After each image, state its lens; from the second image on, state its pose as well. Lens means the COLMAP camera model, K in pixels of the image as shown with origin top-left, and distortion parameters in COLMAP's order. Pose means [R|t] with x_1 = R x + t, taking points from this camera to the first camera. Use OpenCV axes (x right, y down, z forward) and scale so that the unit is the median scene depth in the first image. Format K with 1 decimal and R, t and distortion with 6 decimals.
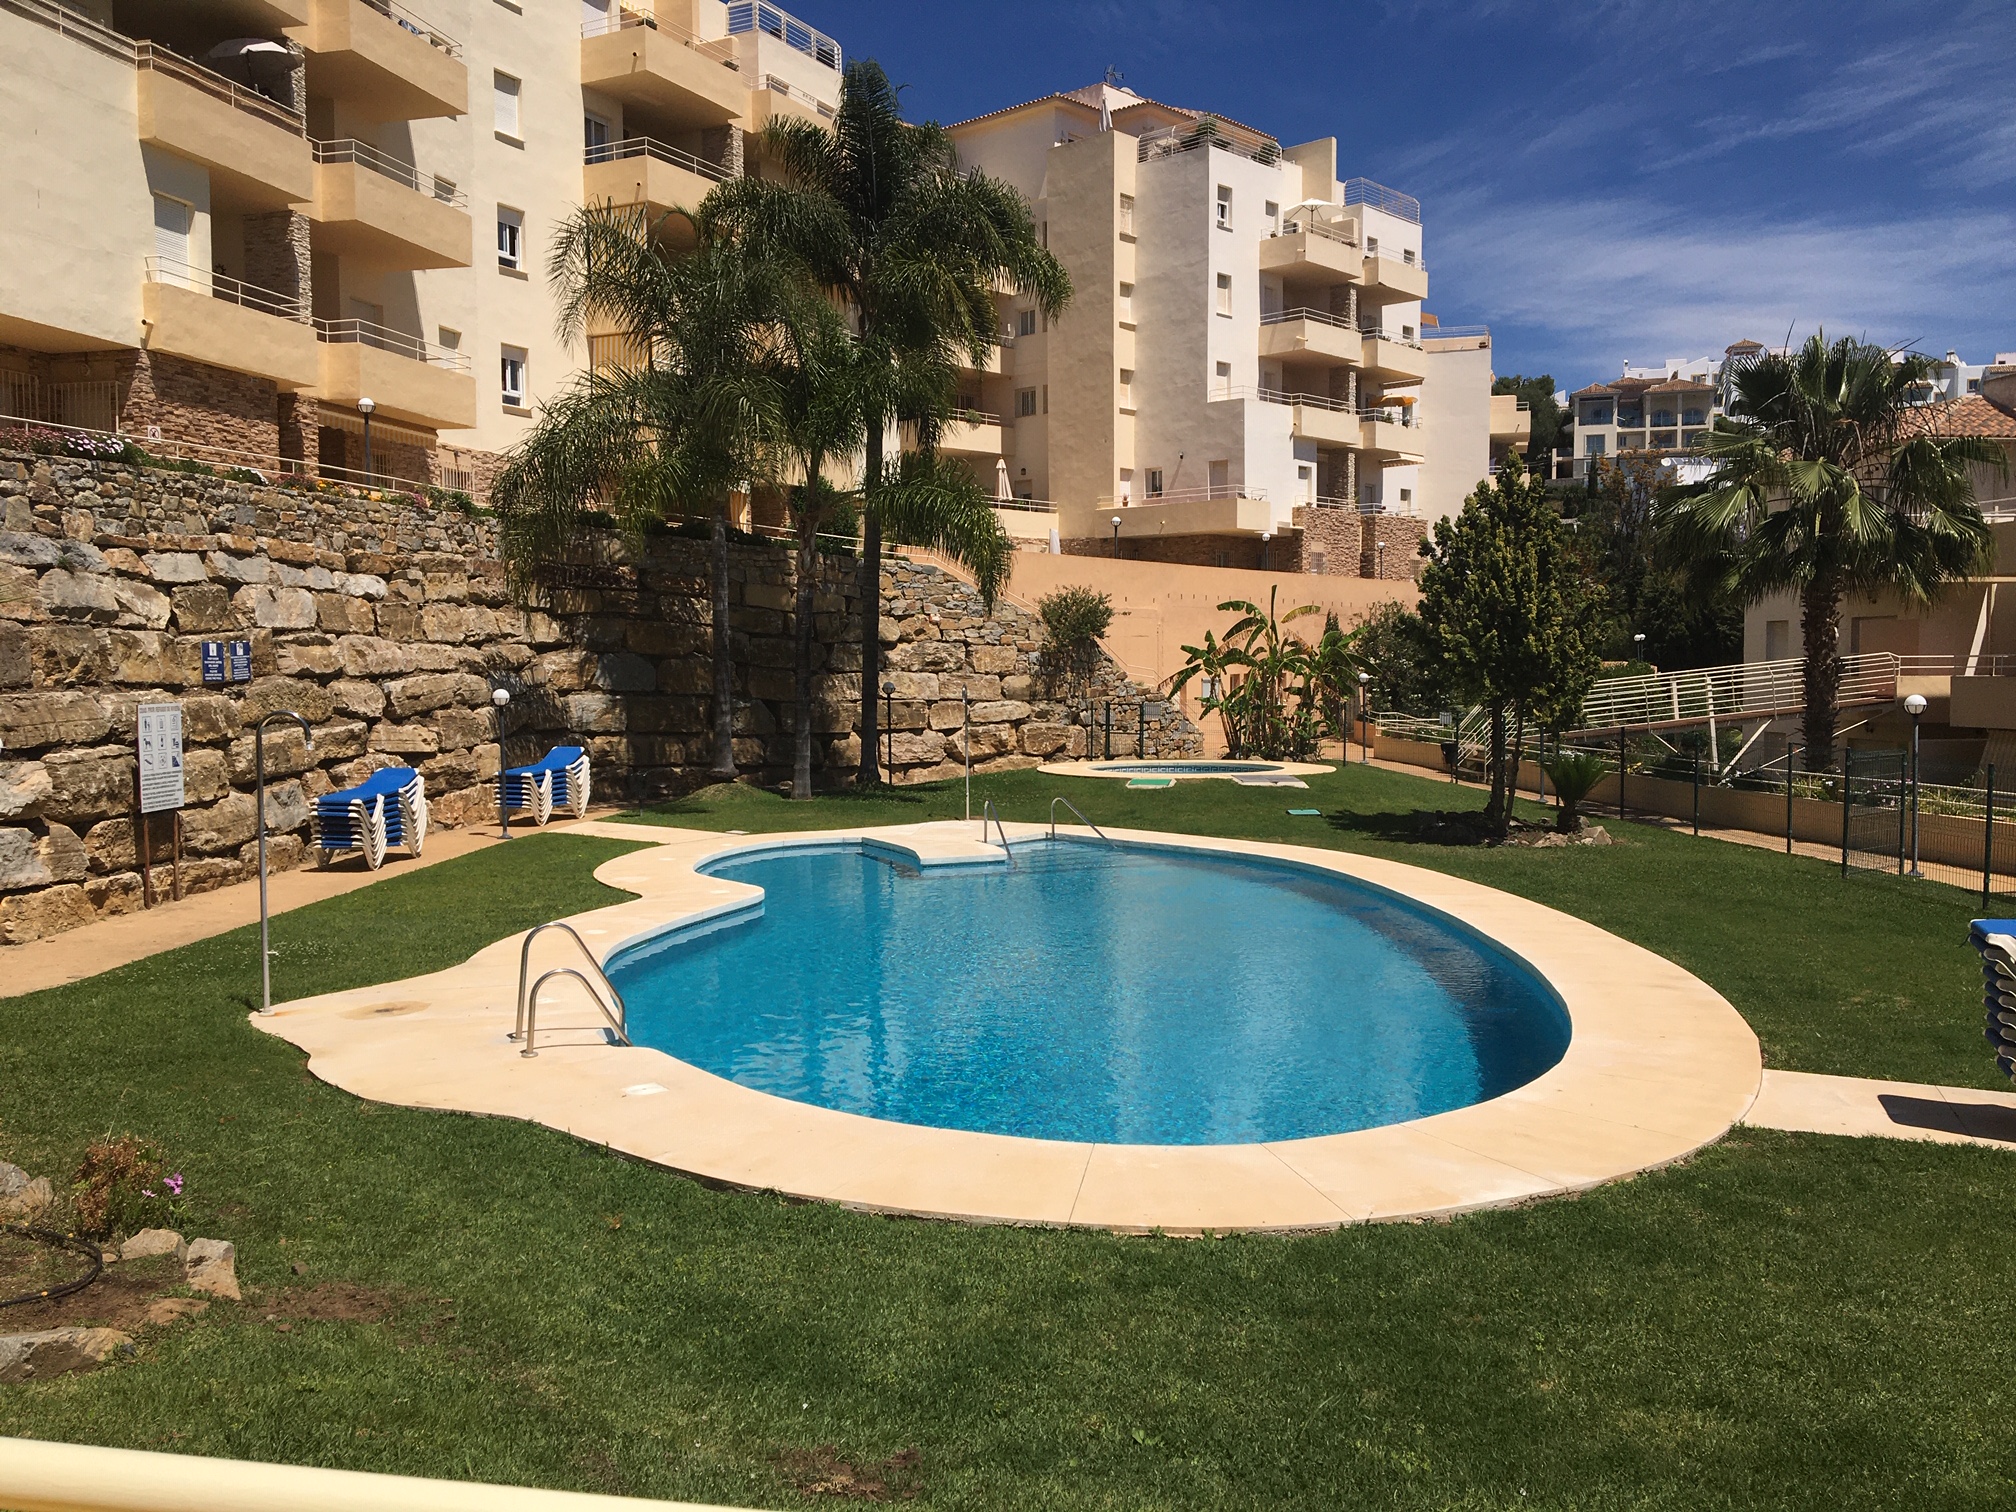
lens RADIAL K [[1679.9, 0, 1008.0], [0, 1679.9, 756.0], [0, 0, 1]] dist [0.070080, -0.081690]
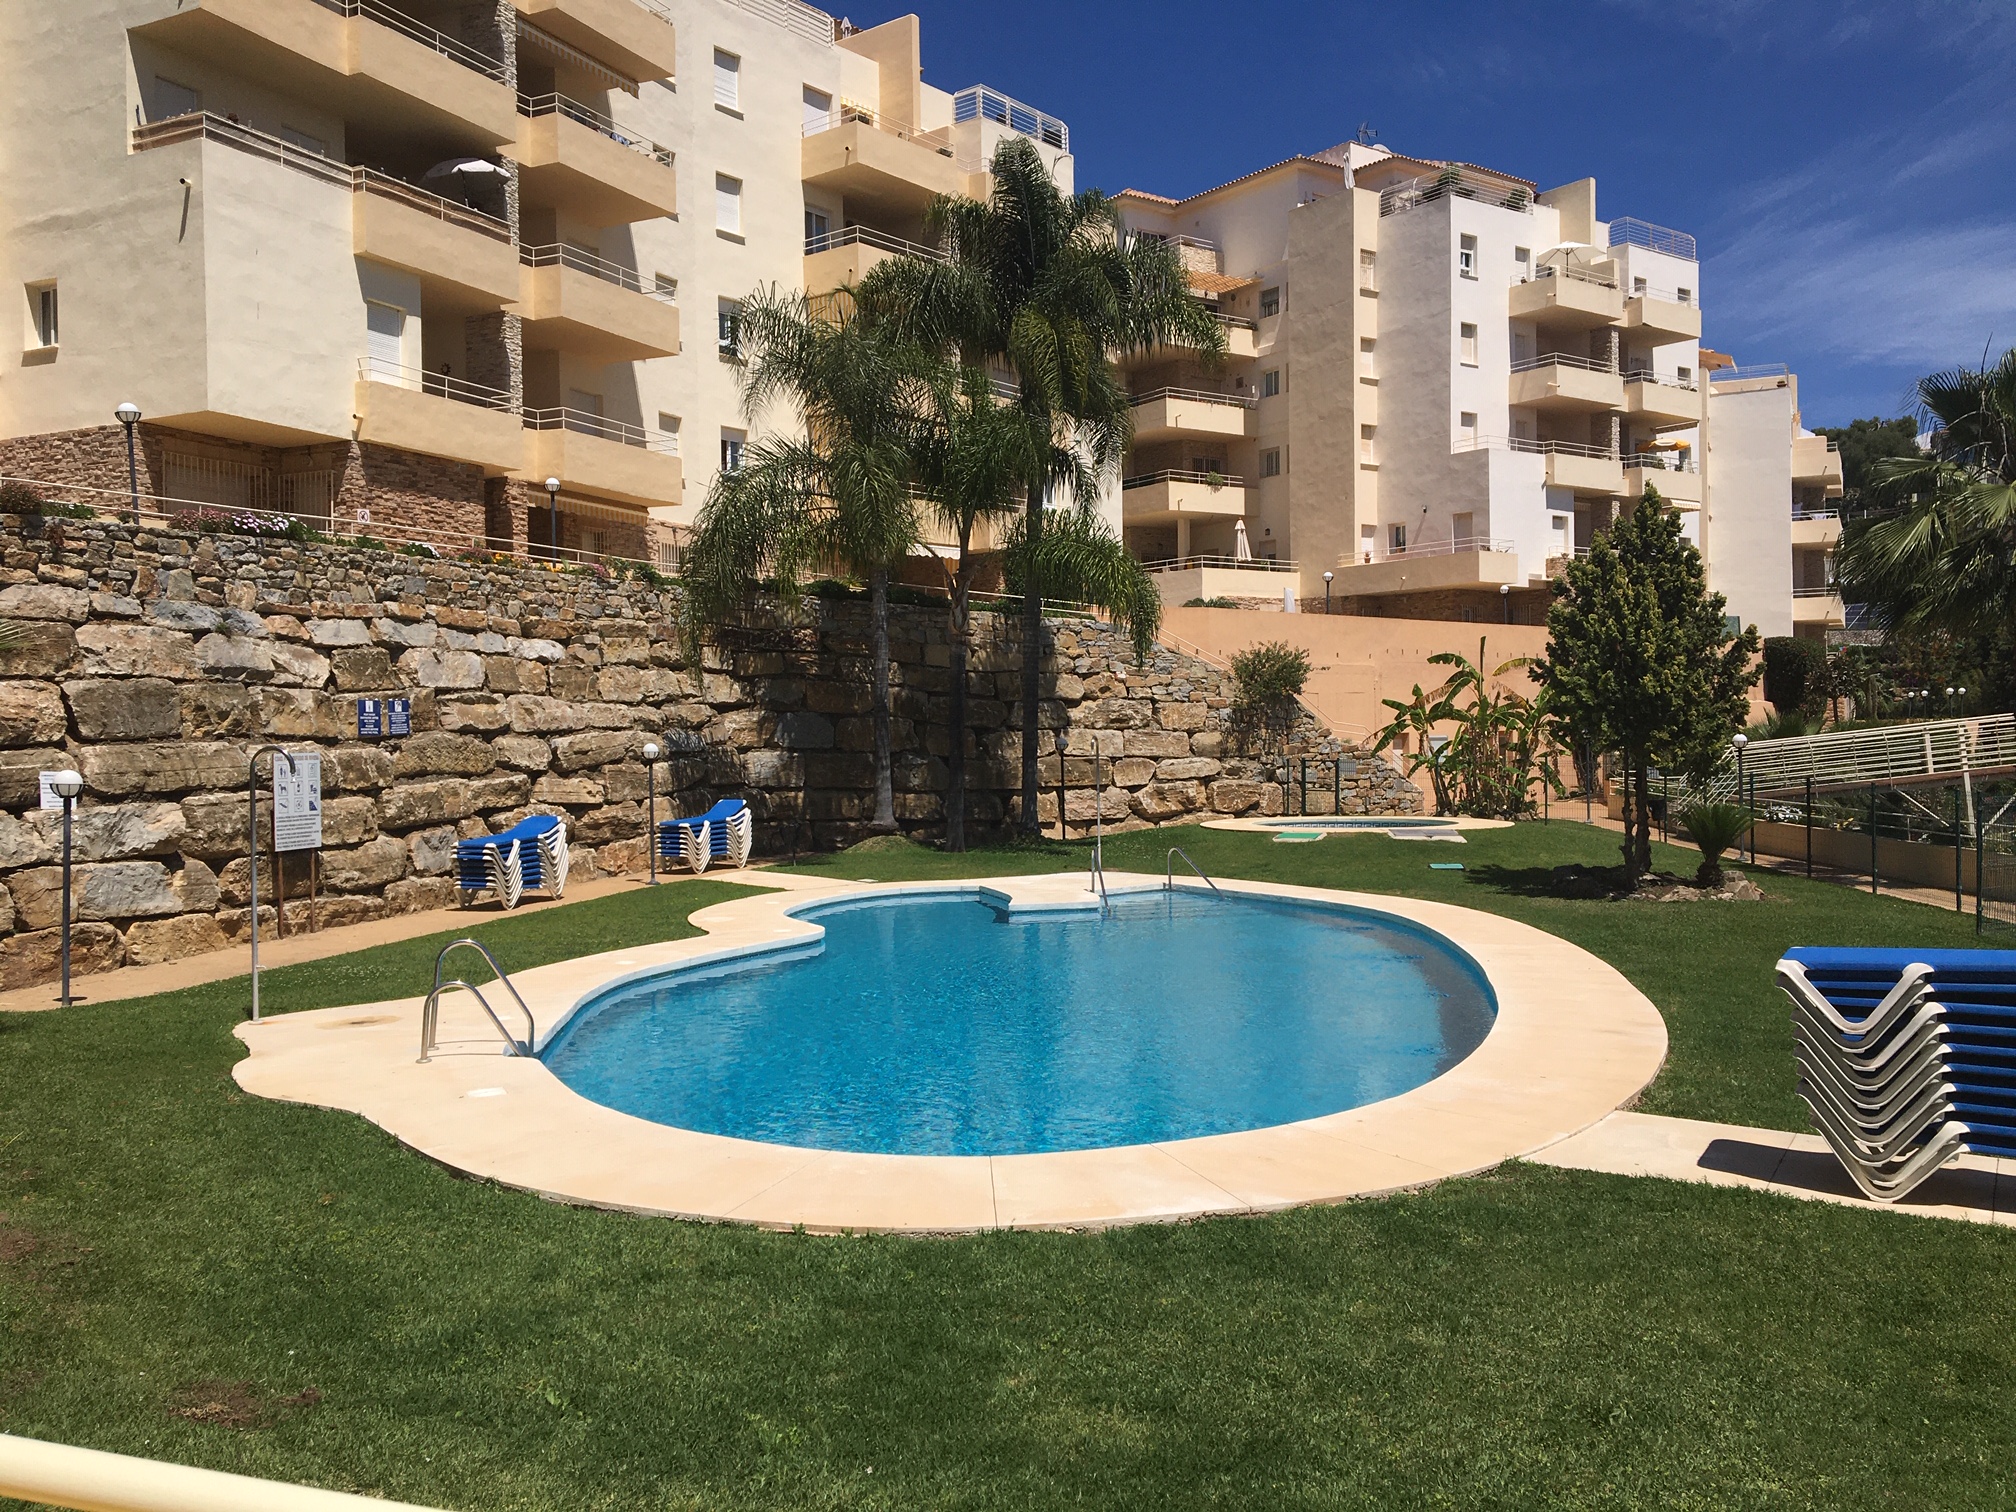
lens RADIAL K [[1679.9, 0, 1008.0], [0, 1679.9, 756.0], [0, 0, 1]] dist [0.070080, -0.081690]
pose [[0.981444, -0.006113, -0.191653, 0.103459], [-0.001916, 0.999129, -0.041679, 0.010075], [0.191740, 0.041273, 0.980577, 0.004291]]
